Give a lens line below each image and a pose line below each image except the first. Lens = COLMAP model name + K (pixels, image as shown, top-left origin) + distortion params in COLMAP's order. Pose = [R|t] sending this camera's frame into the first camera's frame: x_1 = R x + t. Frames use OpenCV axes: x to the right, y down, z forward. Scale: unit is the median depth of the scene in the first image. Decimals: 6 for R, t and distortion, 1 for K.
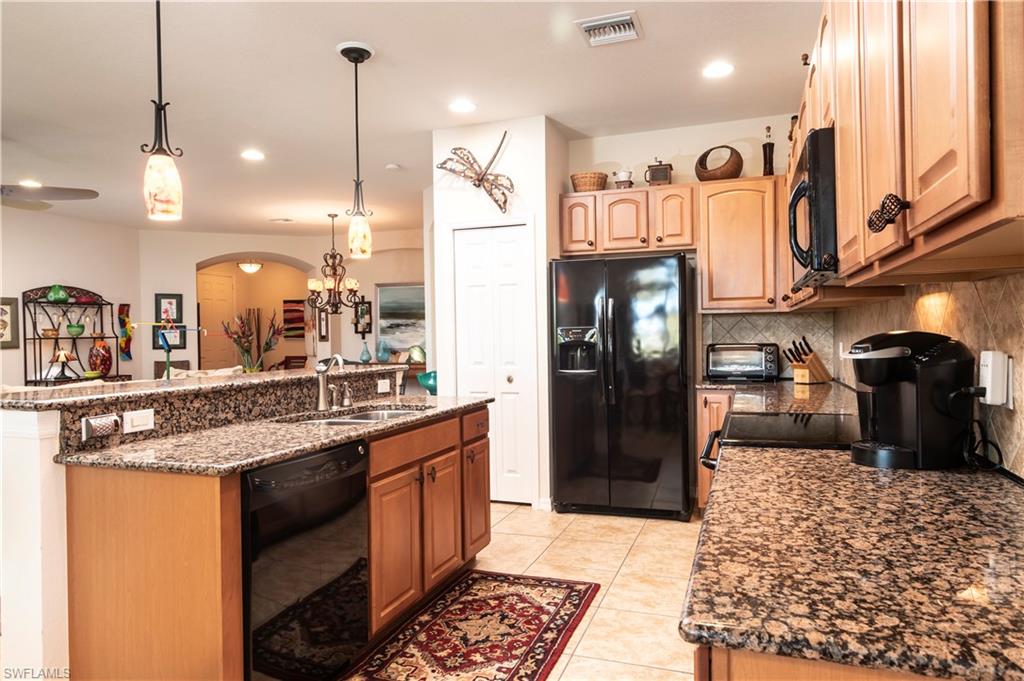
lens RADIAL K [[656.4, 0, 512.4], [0, 656.4, 340.7], [0, 0, 1]] dist [0.009781, 0.001770]
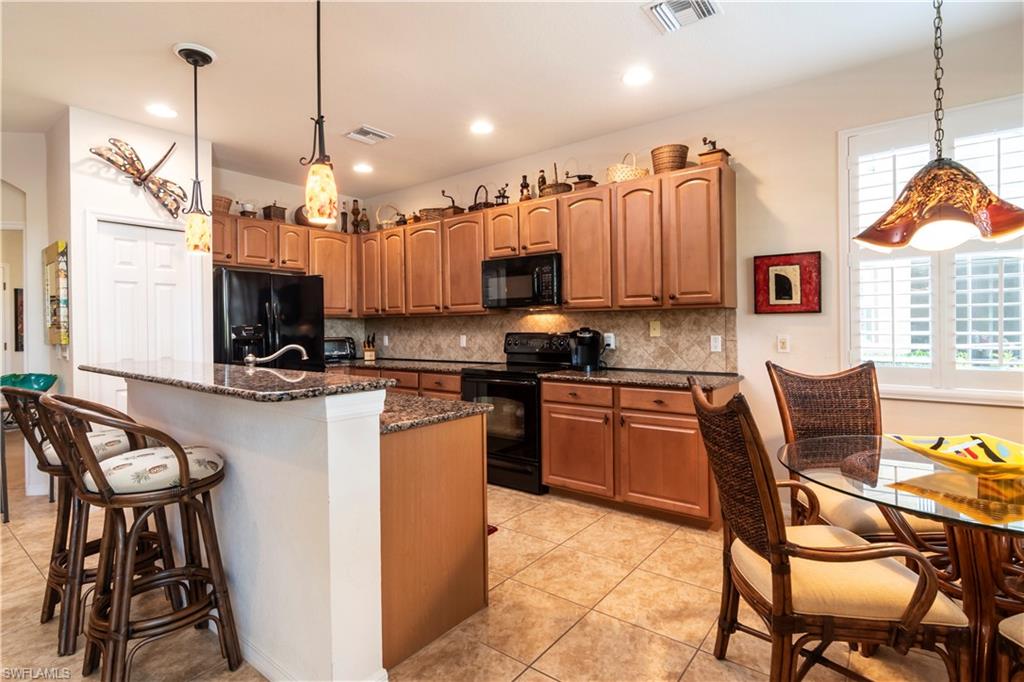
lens RADIAL K [[498.6, 0, 526.4], [0, 498.6, 325.4], [0, 0, 1]] dist [0.003830, -0.000354]
pose [[0.297549, 0.005002, 0.954693, -0.356081], [0.021396, 0.999700, -0.011906, 0.000584], [-0.954467, 0.023969, 0.297353, 0.126334]]
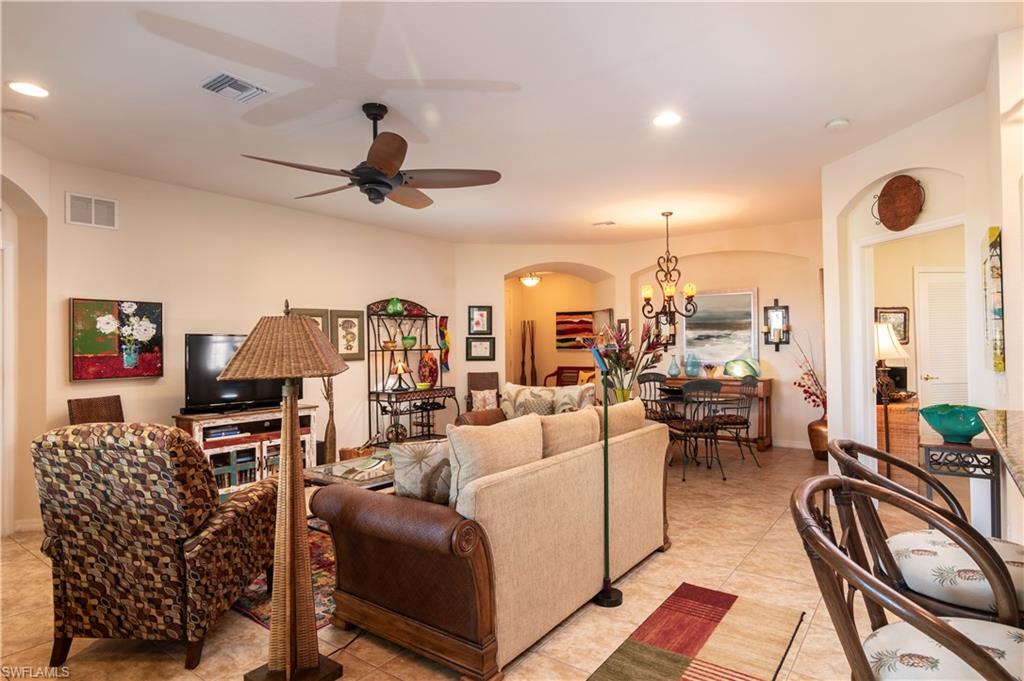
lens RADIAL K [[560.7, 0, 516.0], [0, 560.7, 341.5], [0, 0, 1]] dist [-0.005428, -0.000010]
pose [[0.959579, 0.001453, -0.281437, -0.256414], [-0.005219, 0.999907, -0.012633, -0.006850], [0.281392, 0.013591, 0.959497, 0.215792]]
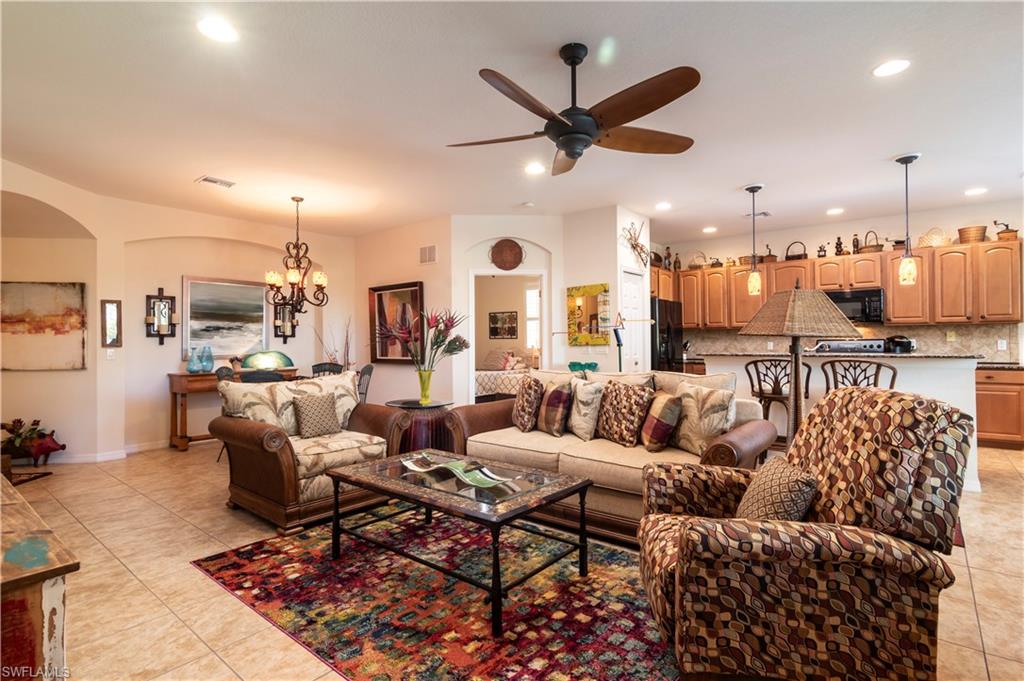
lens RADIAL K [[498.6, 0, 515.4], [0, 498.6, 338.0], [0, 0, 1]] dist [0.003830, -0.000354]
pose [[0.332867, 0.019102, 0.942780, -0.795870], [0.013557, 0.999595, -0.025039, 0.012838], [-0.942876, 0.021116, 0.332473, 0.511747]]
